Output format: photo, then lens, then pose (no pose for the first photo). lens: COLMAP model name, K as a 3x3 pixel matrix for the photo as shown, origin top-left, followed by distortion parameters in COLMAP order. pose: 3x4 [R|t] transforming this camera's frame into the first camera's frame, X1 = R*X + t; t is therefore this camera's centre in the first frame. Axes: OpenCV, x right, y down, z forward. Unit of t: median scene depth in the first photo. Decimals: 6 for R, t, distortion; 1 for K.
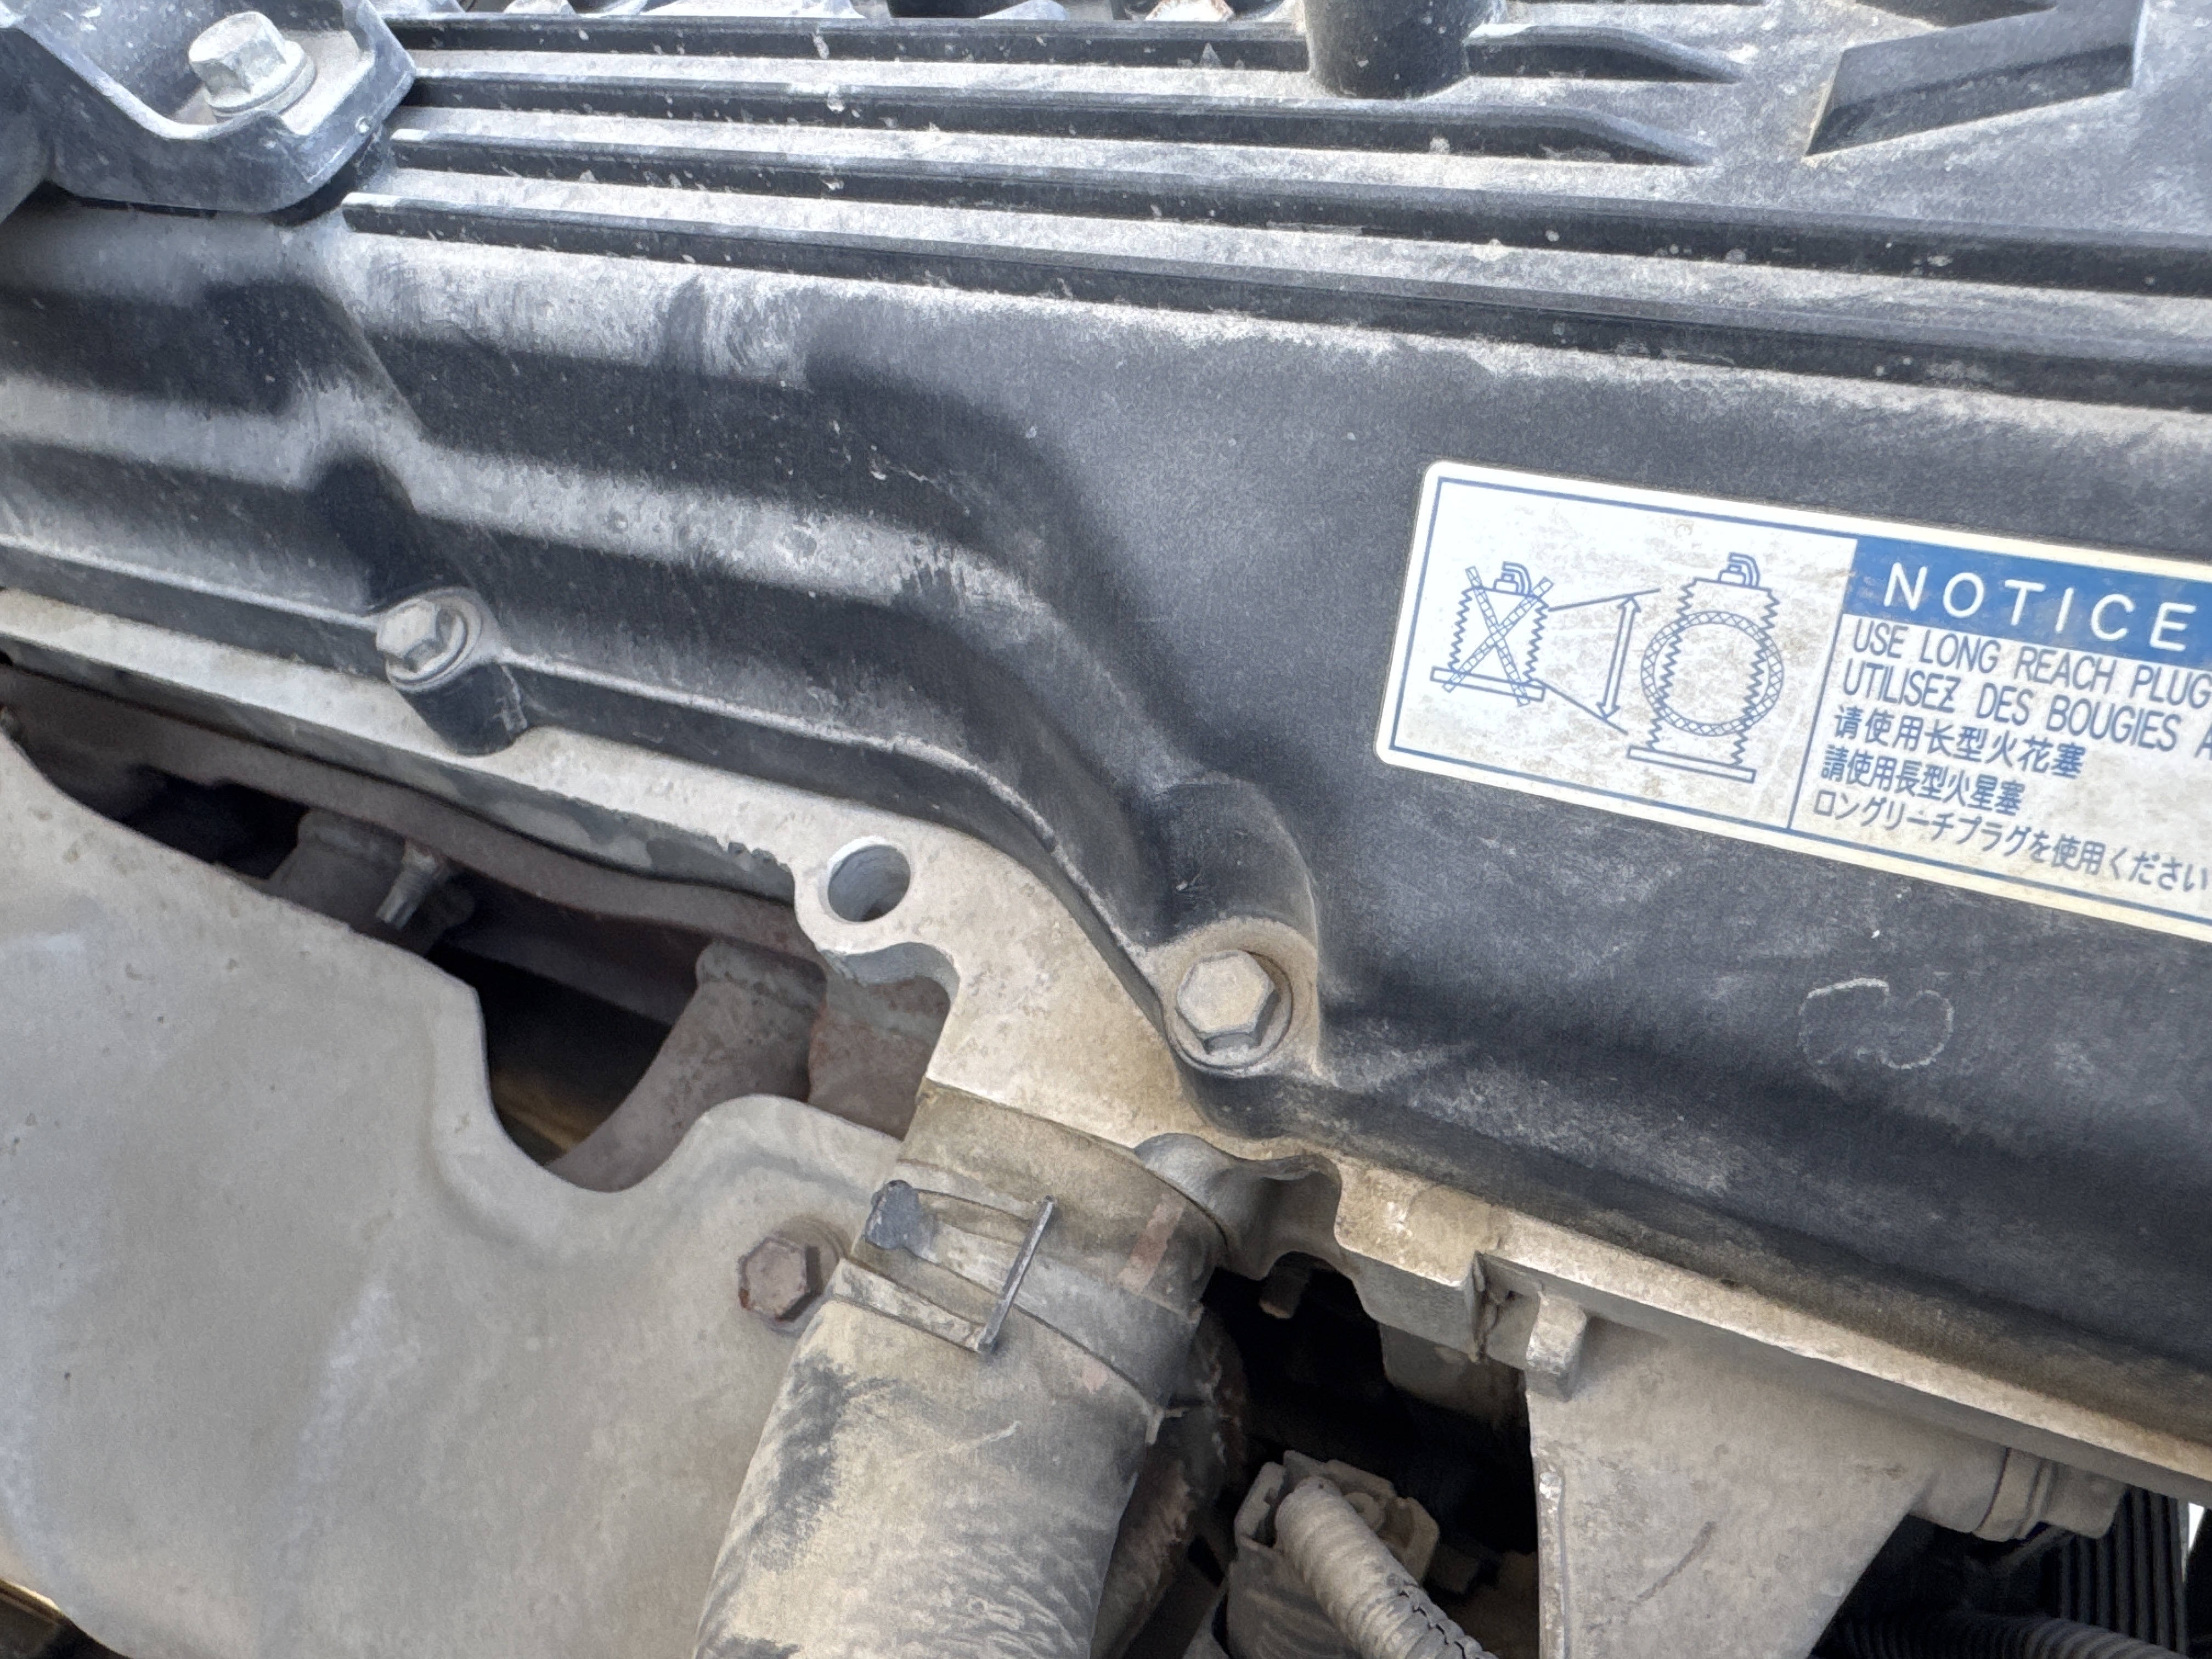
lens RADIAL K [[1567.8, 0, 1104.4], [0, 1567.8, 822.9], [0, 0, 1]] dist [-0.005982, -0.011921]
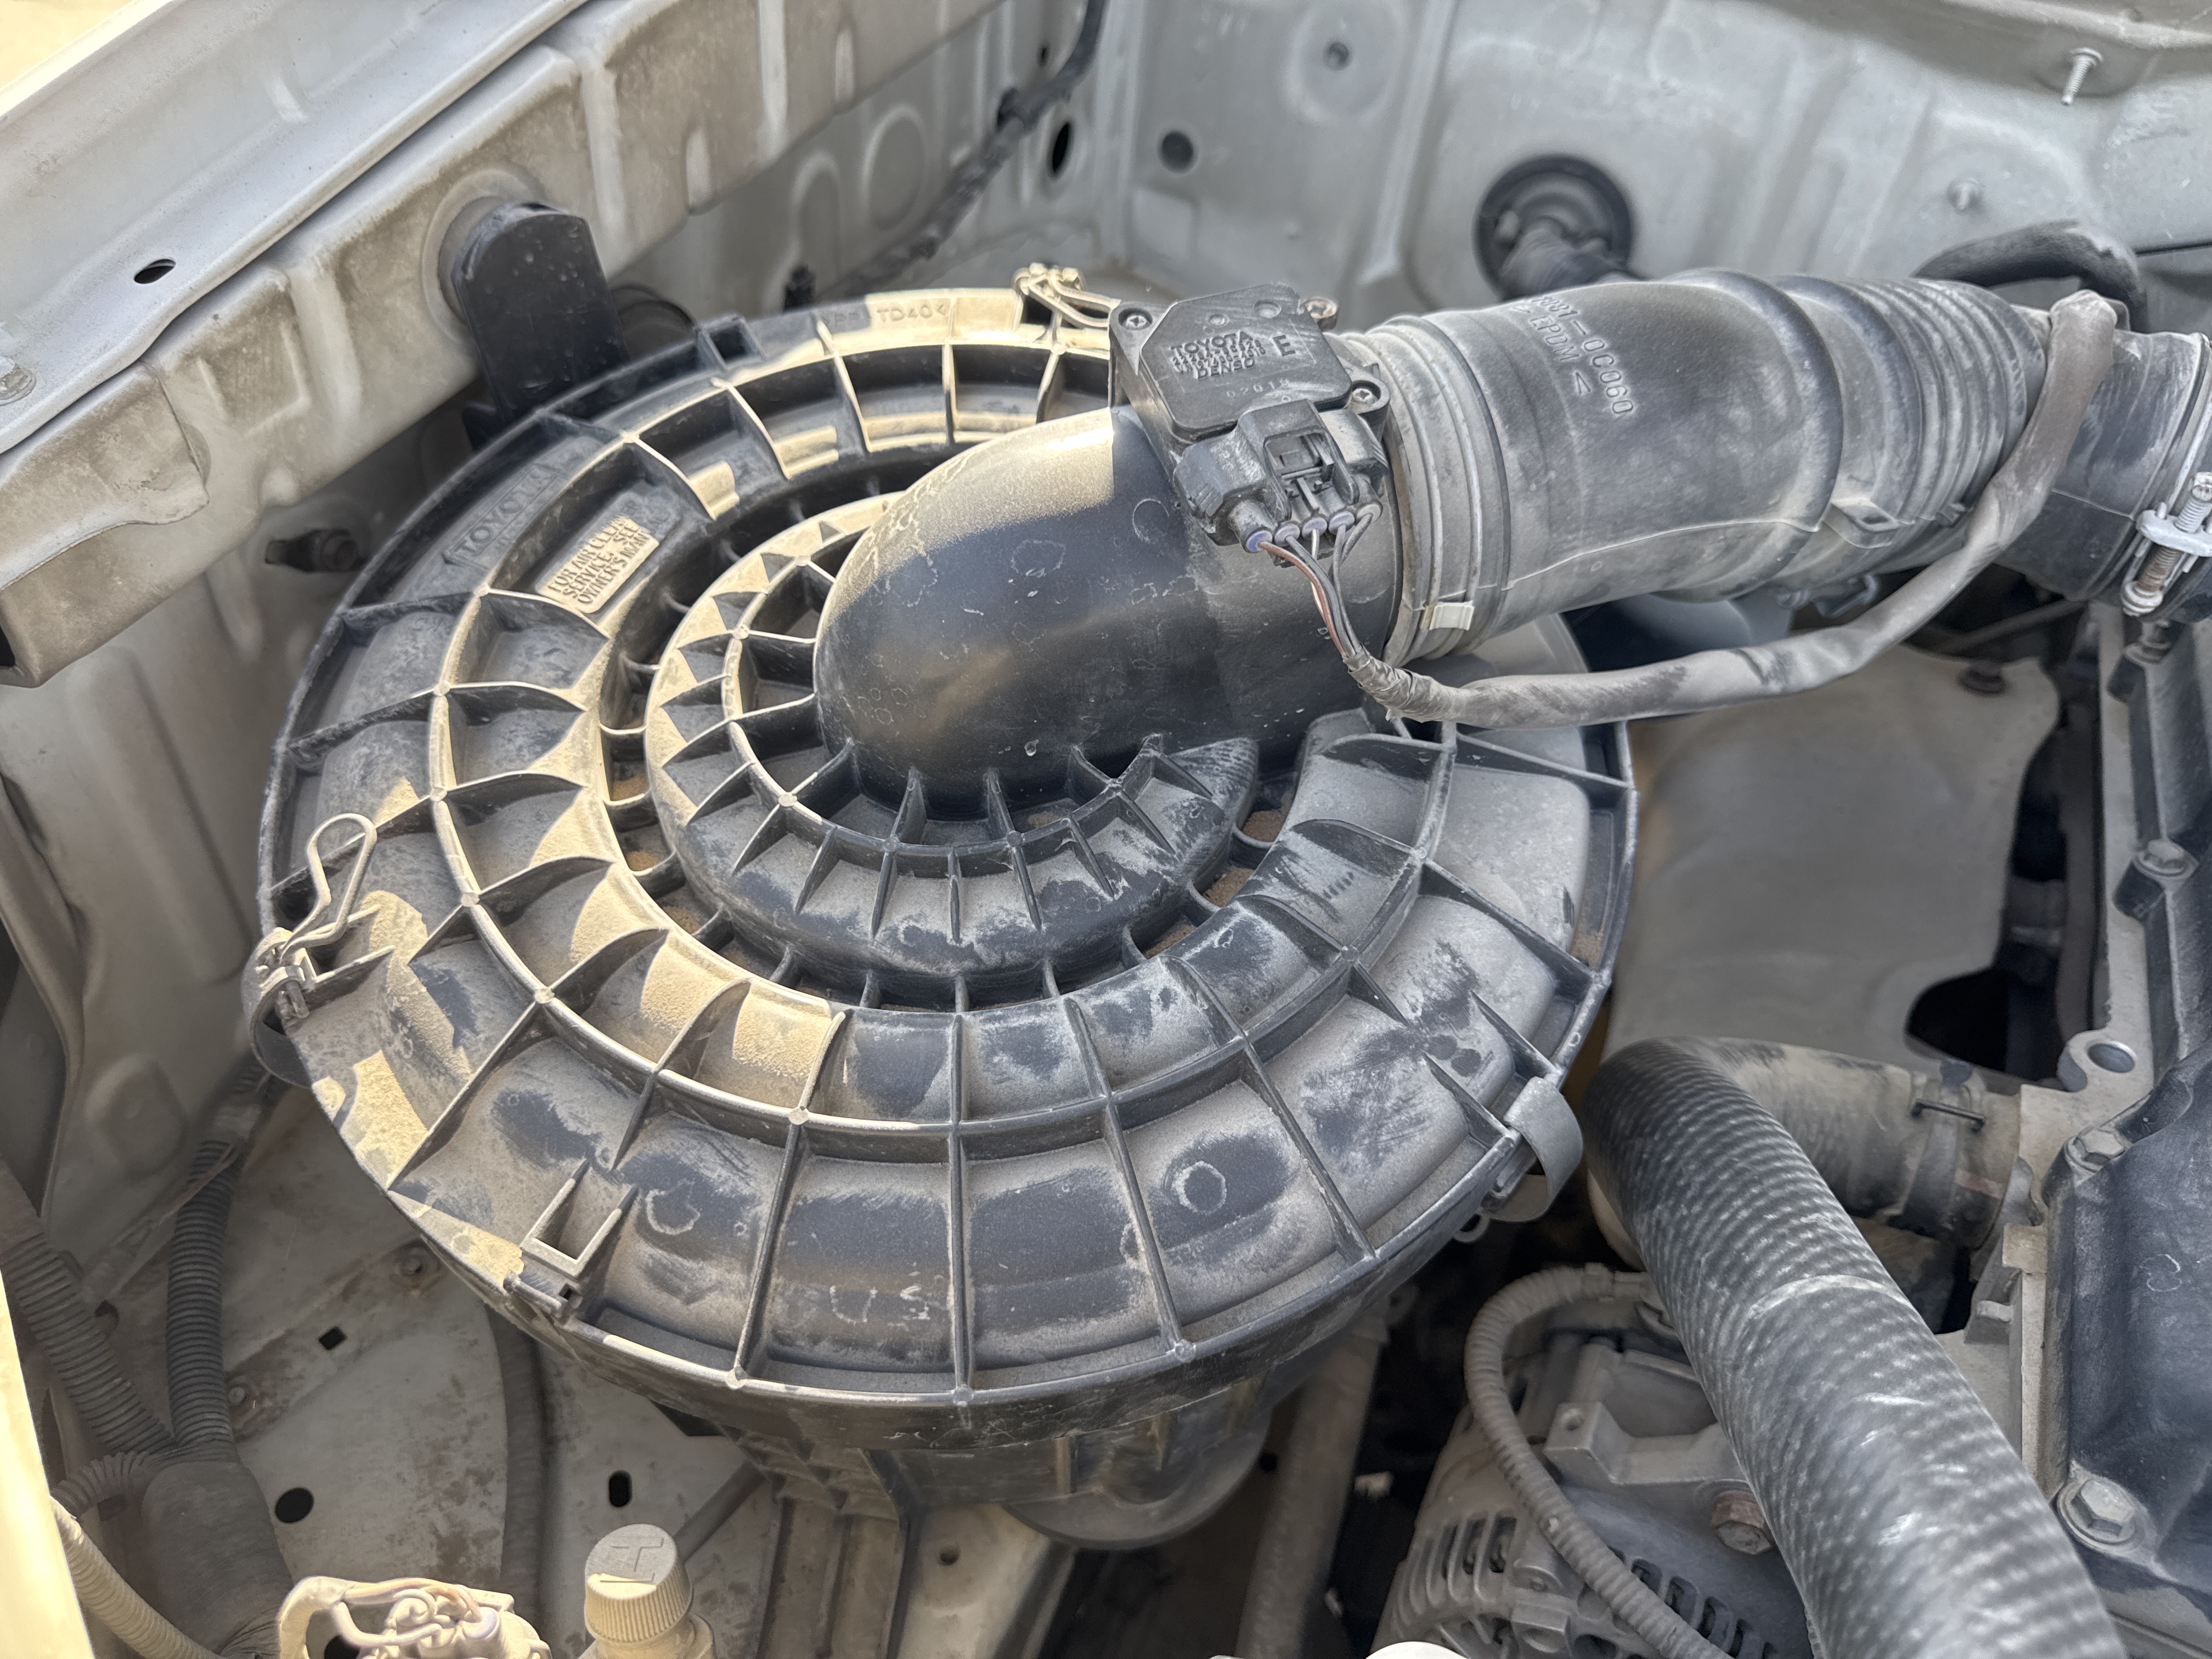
lens RADIAL K [[1567.8, 0, 1104.9], [0, 1567.8, 835.9], [0, 0, 1]] dist [-0.005982, -0.011921]
pose [[-0.022771, 0.786544, -0.617115, 0.890297], [-0.816698, 0.341387, 0.465251, 0.061864], [0.576615, 0.514591, 0.634595, -1.207519]]
